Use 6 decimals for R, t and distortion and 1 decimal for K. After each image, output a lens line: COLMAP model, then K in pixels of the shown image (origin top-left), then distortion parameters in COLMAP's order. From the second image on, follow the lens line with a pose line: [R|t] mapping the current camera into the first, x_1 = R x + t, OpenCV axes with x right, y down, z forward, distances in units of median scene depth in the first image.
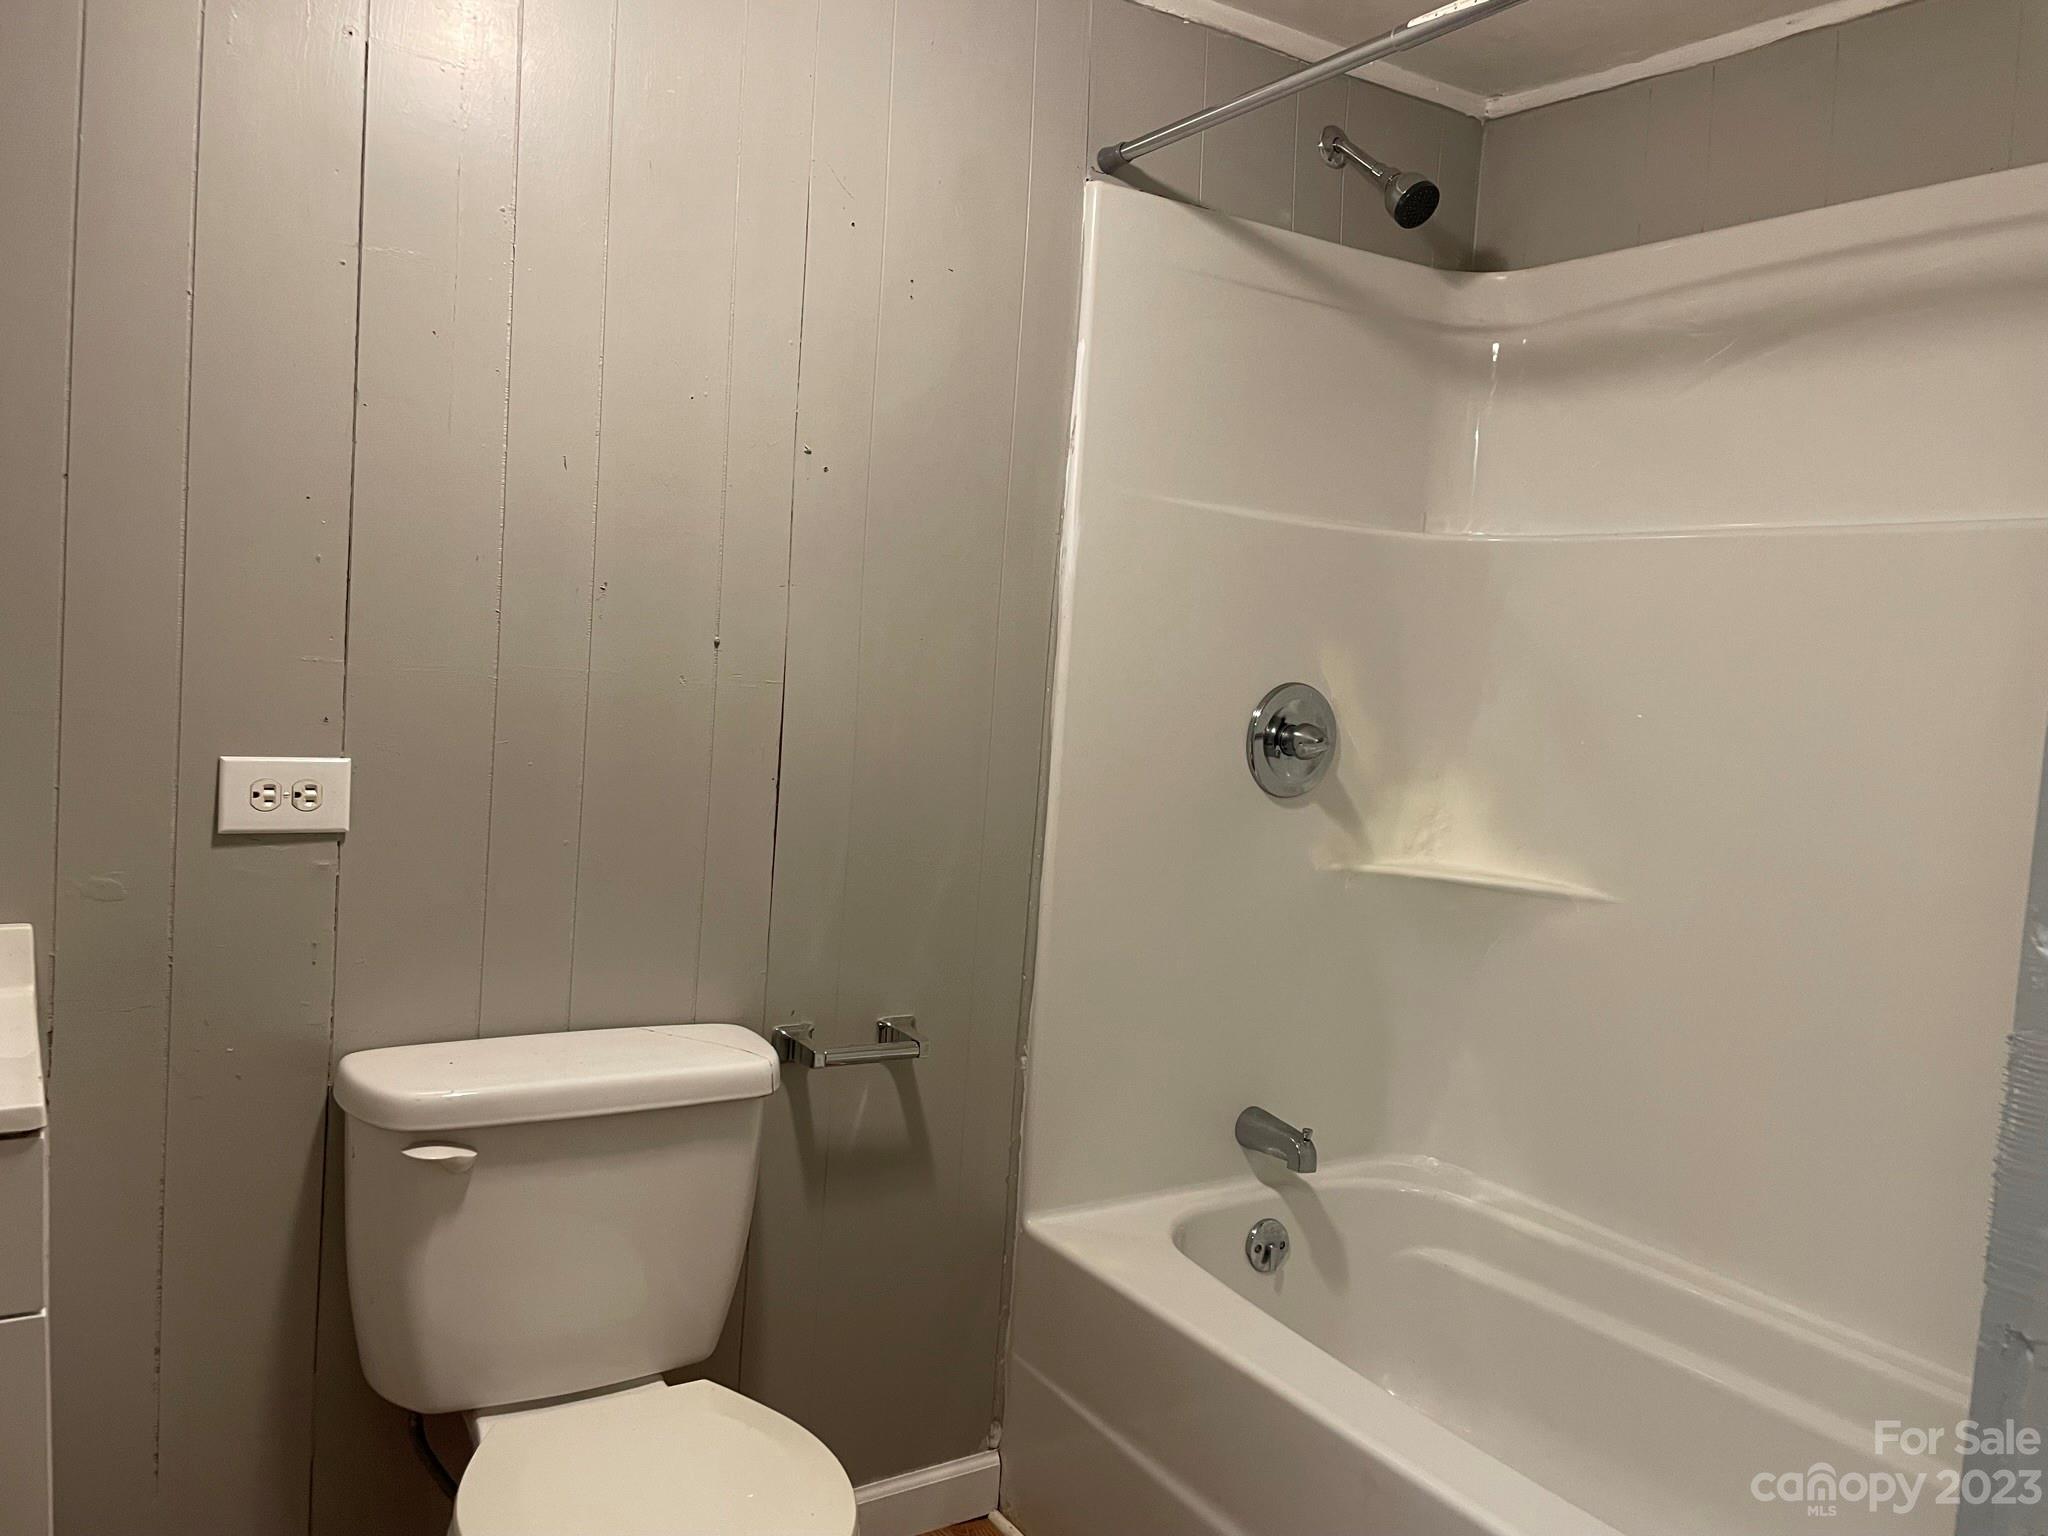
lens RADIAL K [[1546.1, 0, 1035.2], [0, 1546.1, 761.5], [0, 0, 1]] dist [0.092955, -0.118767]
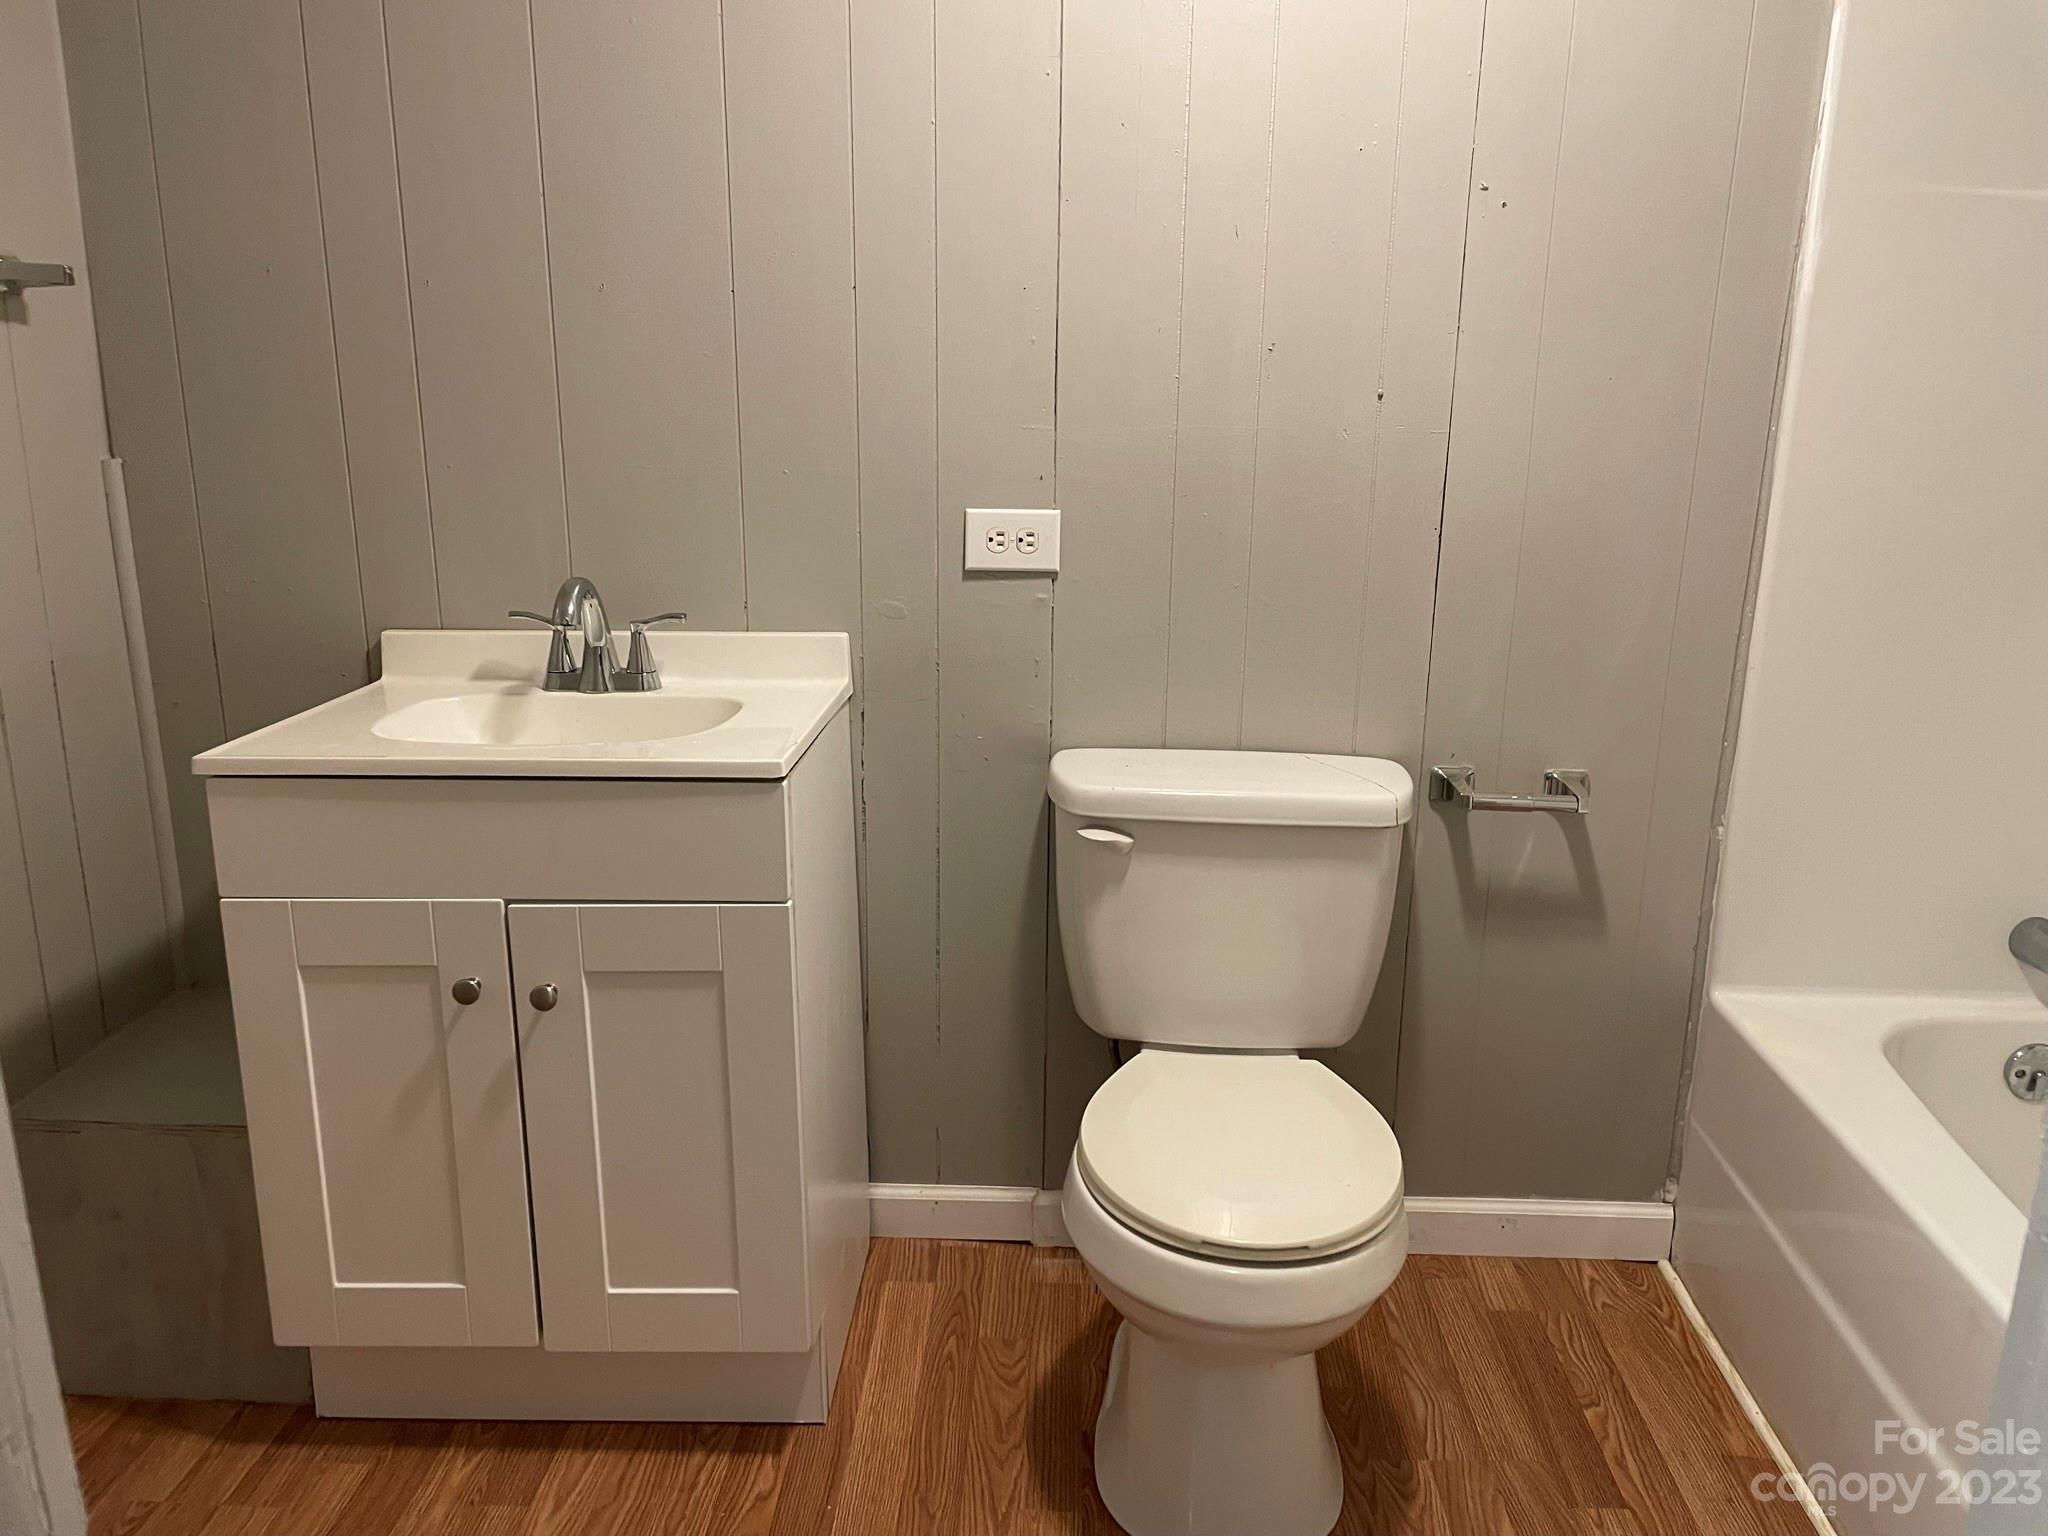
lens RADIAL K [[1546.1, 0, 1037.5], [0, 1546.1, 760.0], [0, 0, 1]] dist [0.092955, -0.118767]
pose [[0.818805, 0.097705, -0.565696, 0.214813], [0.000243, 0.985351, 0.170537, -0.013951], [0.574071, -0.139774, 0.806787, -0.003124]]
